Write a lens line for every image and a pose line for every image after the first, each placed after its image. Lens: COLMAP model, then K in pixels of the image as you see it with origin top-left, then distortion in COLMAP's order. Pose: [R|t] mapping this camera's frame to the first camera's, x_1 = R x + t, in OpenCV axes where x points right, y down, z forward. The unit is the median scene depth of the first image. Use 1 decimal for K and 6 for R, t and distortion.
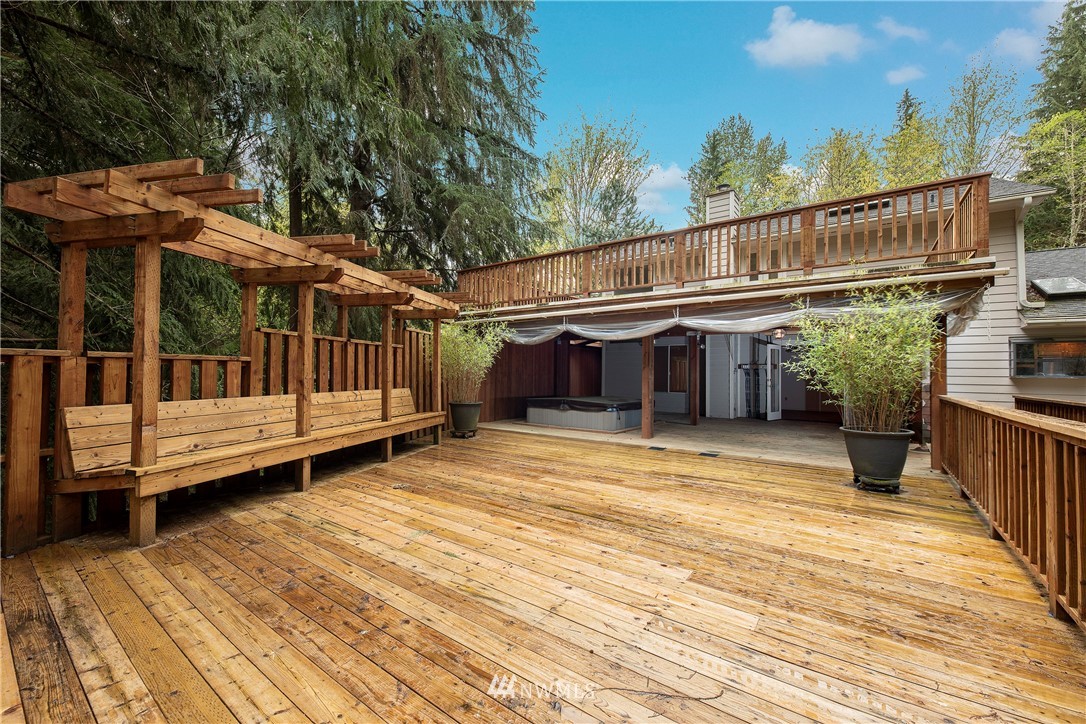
lens RADIAL K [[451.1, 0, 544.1], [0, 451.1, 360.3], [0, 0, 1]] dist [0.012911, -0.000804]
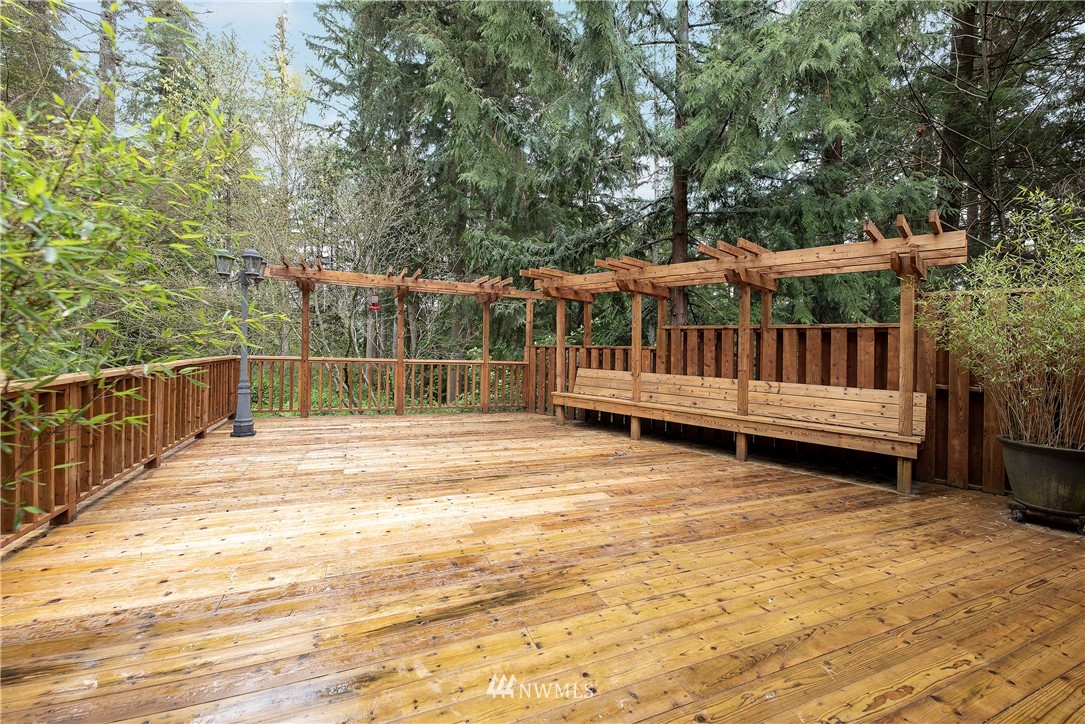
lens RADIAL K [[450.7, 0, 568.7], [0, 450.7, 352.5], [0, 0, 1]] dist [0.012911, -0.000804]
pose [[-0.506038, -0.012573, -0.862419, 0.823333], [-0.012083, 0.999899, -0.007487, 0.027704], [0.862426, 0.006632, -0.506139, 1.569452]]
